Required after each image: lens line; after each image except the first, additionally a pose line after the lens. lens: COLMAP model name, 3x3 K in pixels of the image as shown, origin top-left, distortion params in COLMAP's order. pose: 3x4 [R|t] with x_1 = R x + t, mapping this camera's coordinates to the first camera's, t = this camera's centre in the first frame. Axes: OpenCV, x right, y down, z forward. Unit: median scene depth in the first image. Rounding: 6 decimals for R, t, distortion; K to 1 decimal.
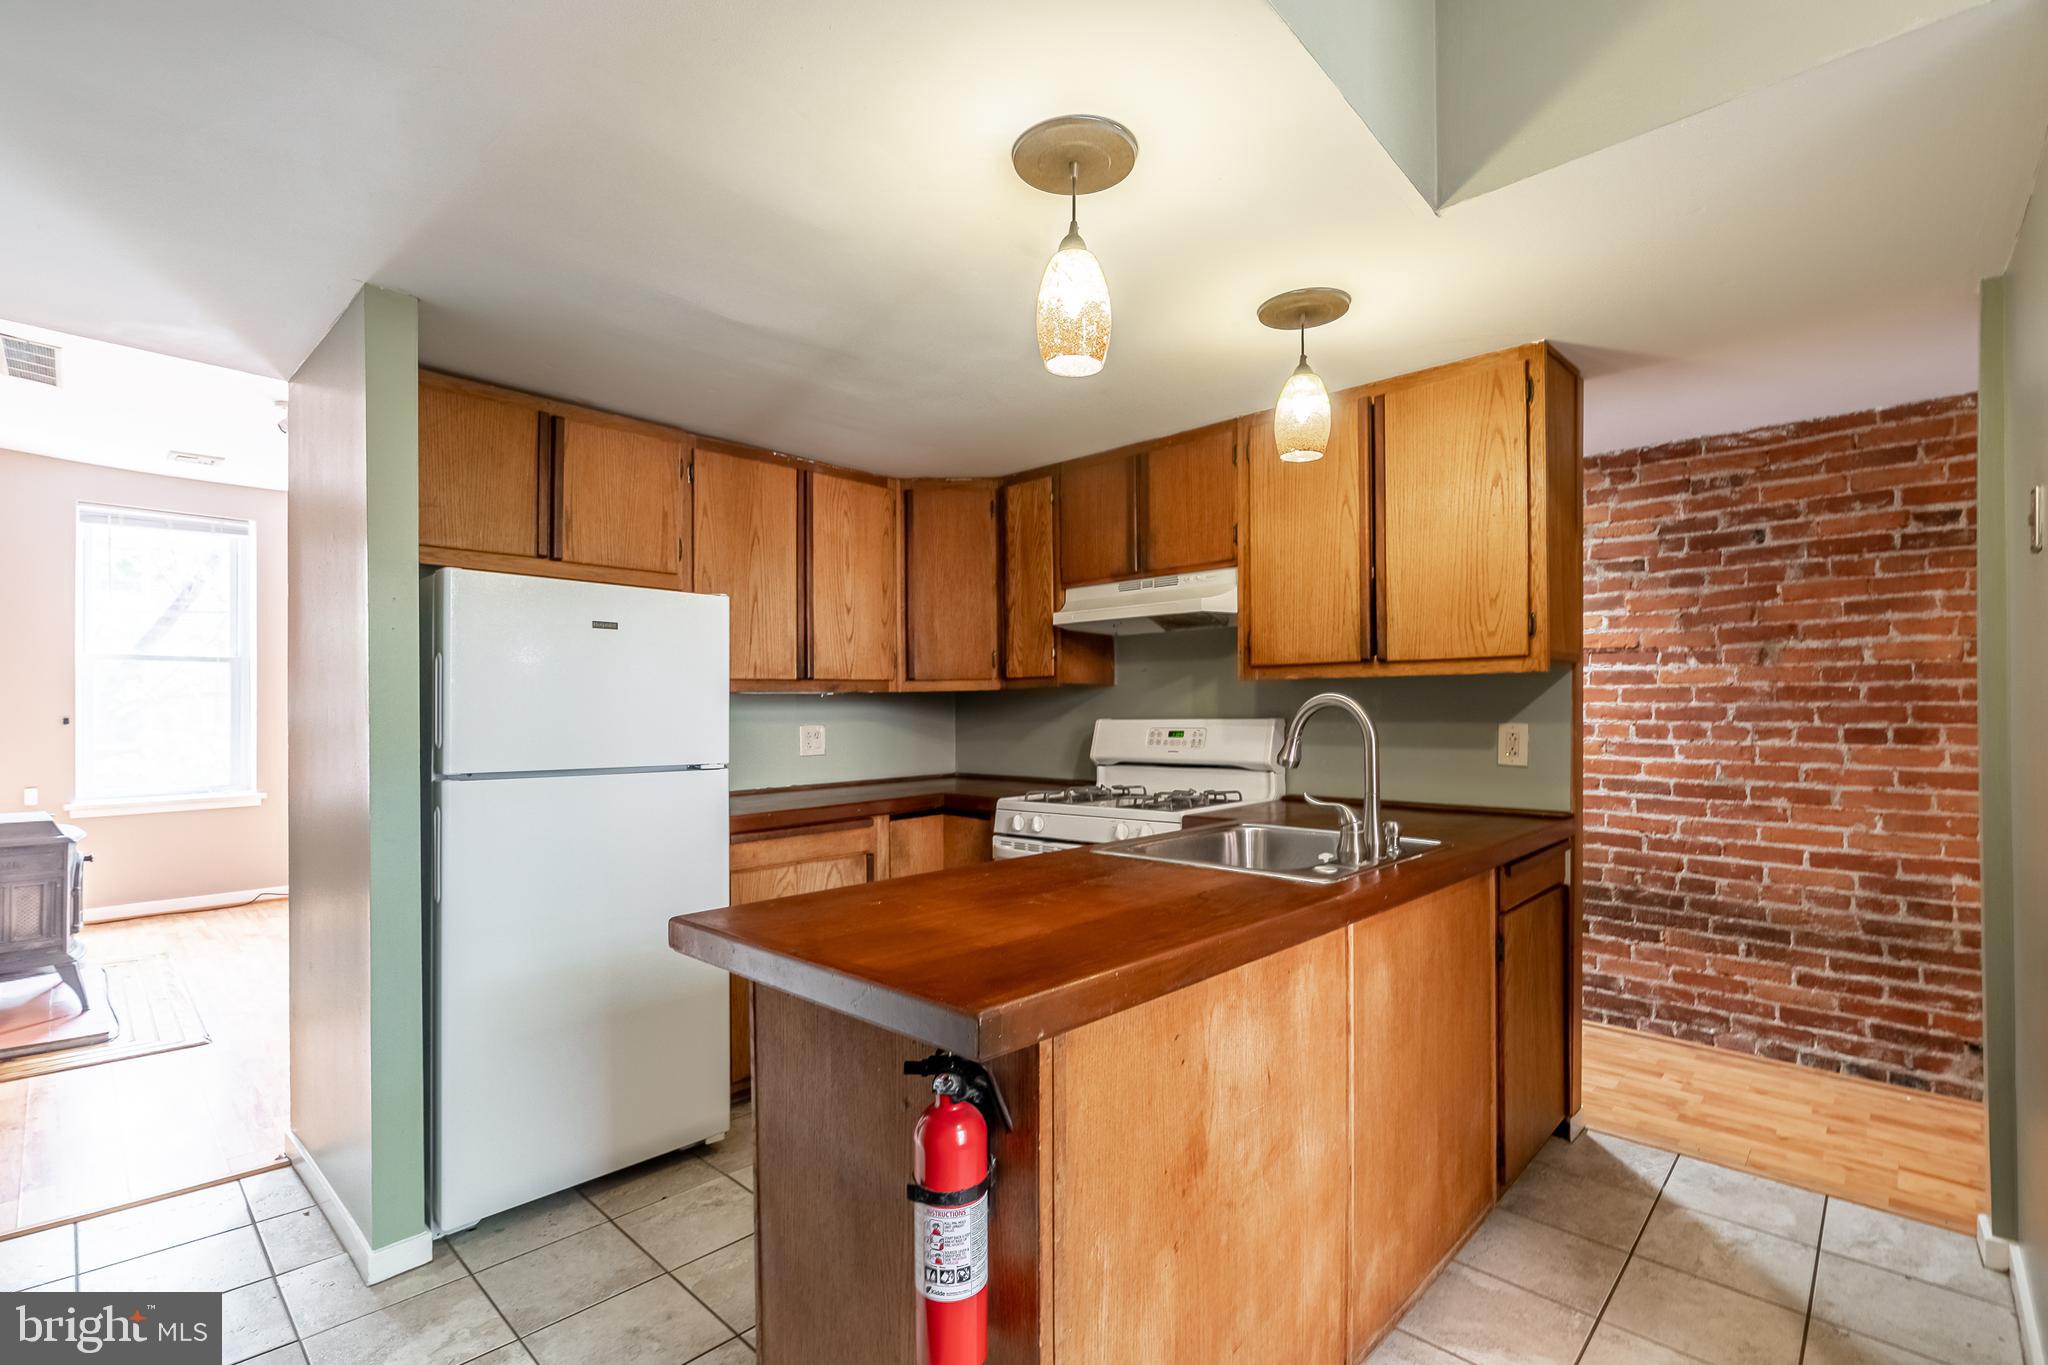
lens RADIAL K [[938.9, 0, 993.1], [0, 938.9, 702.0], [0, 0, 1]] dist [-0.006796, 0.003869]
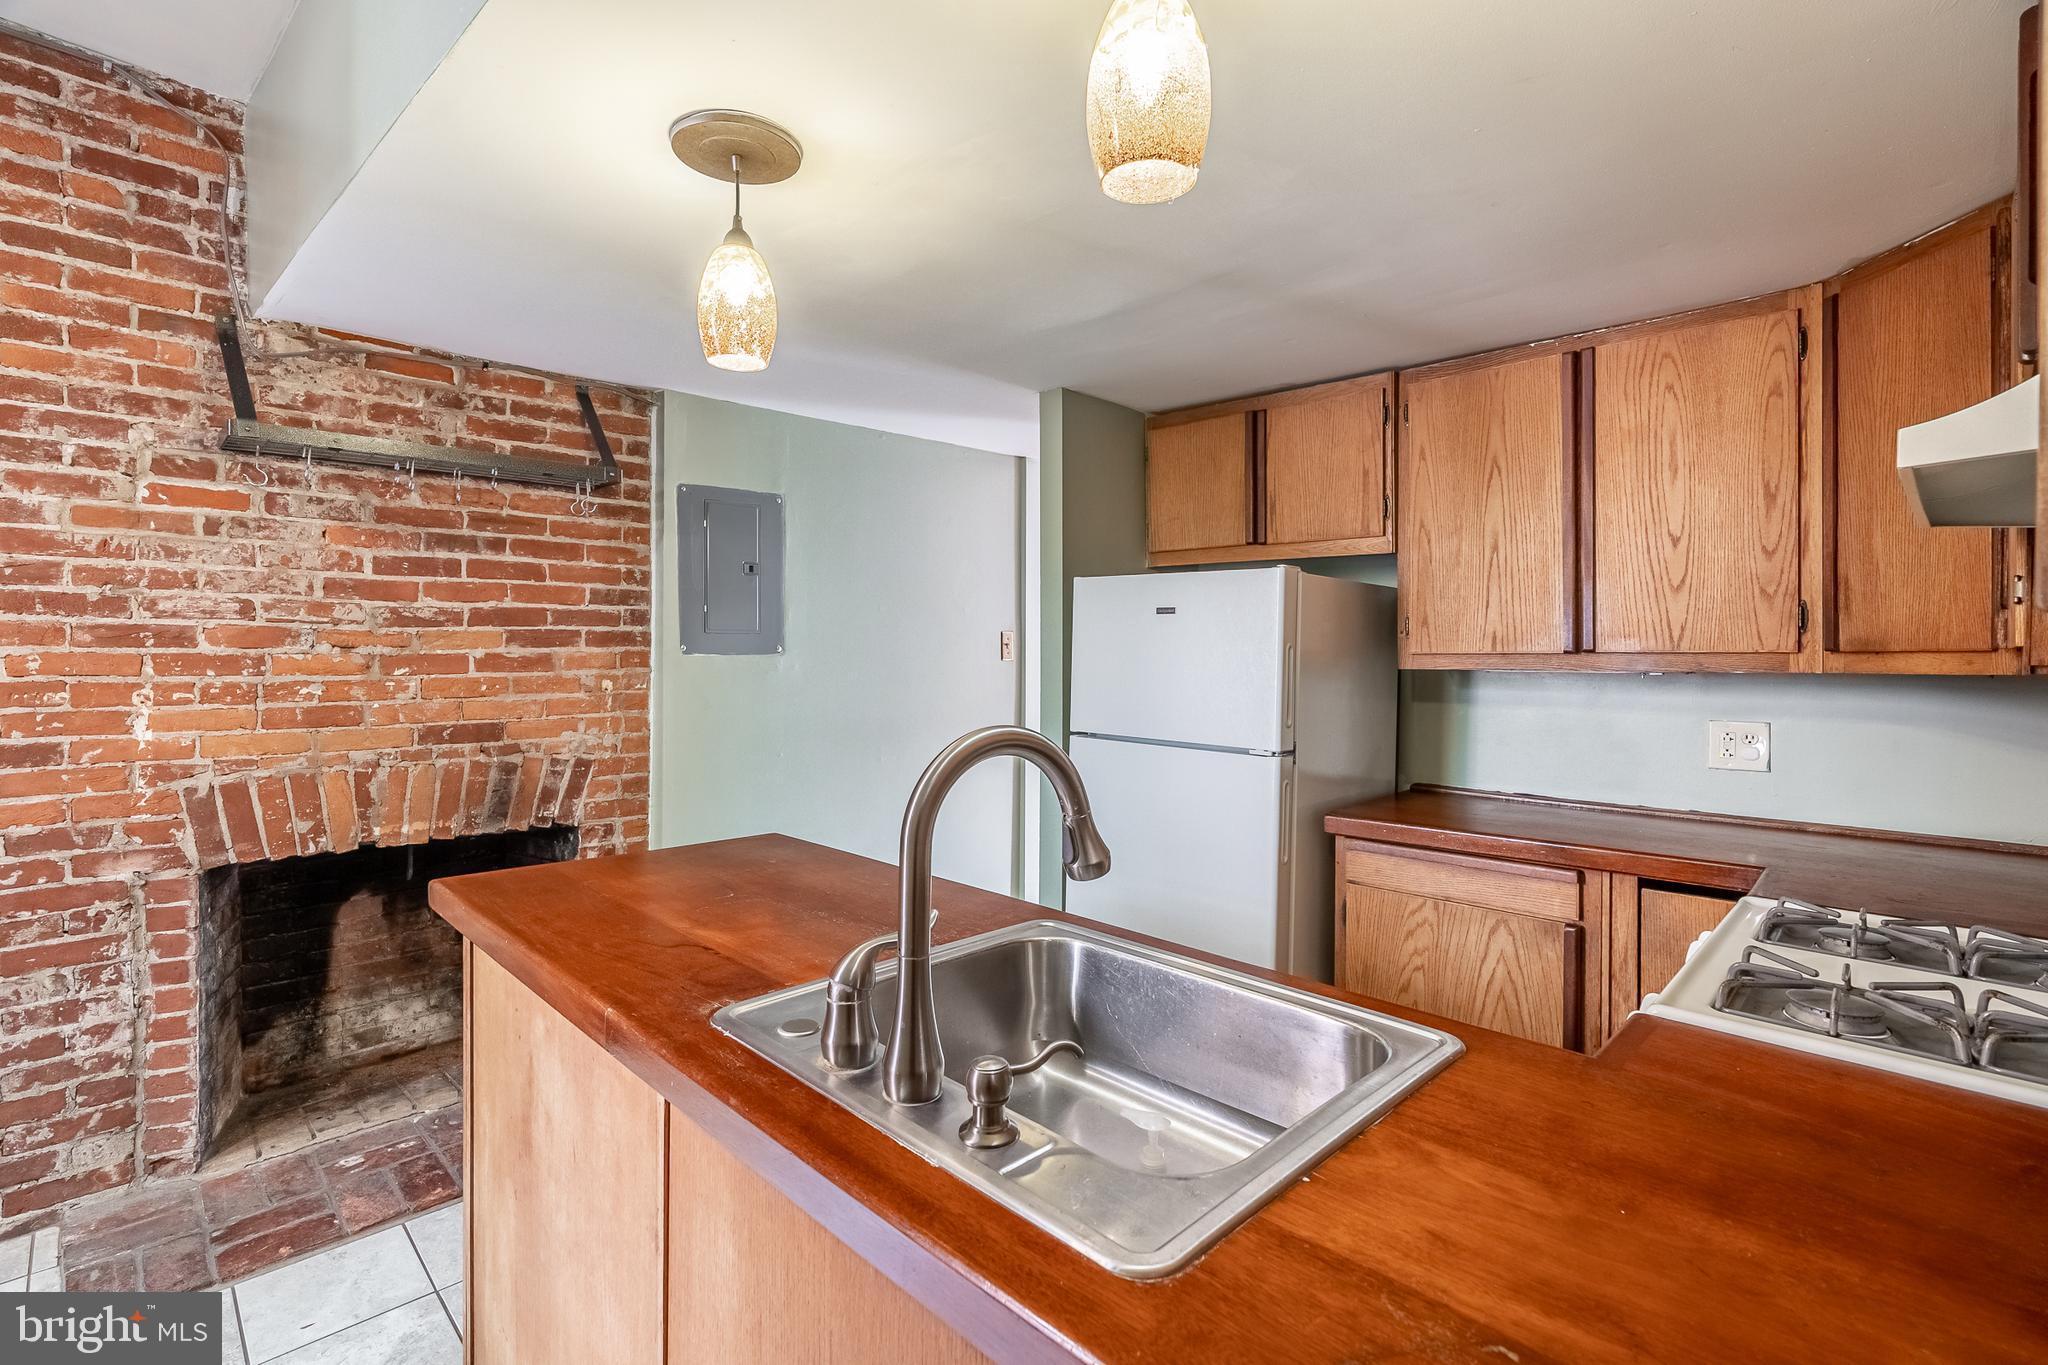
lens RADIAL K [[938.9, 0, 1021.0], [0, 938.9, 657.9], [0, 0, 1]] dist [-0.006796, 0.003869]
pose [[-0.004956, 0.014089, -0.999888, 0.640390], [-0.002240, 0.999898, 0.014100, -0.037999], [0.999985, 0.002310, -0.004924, 0.769265]]
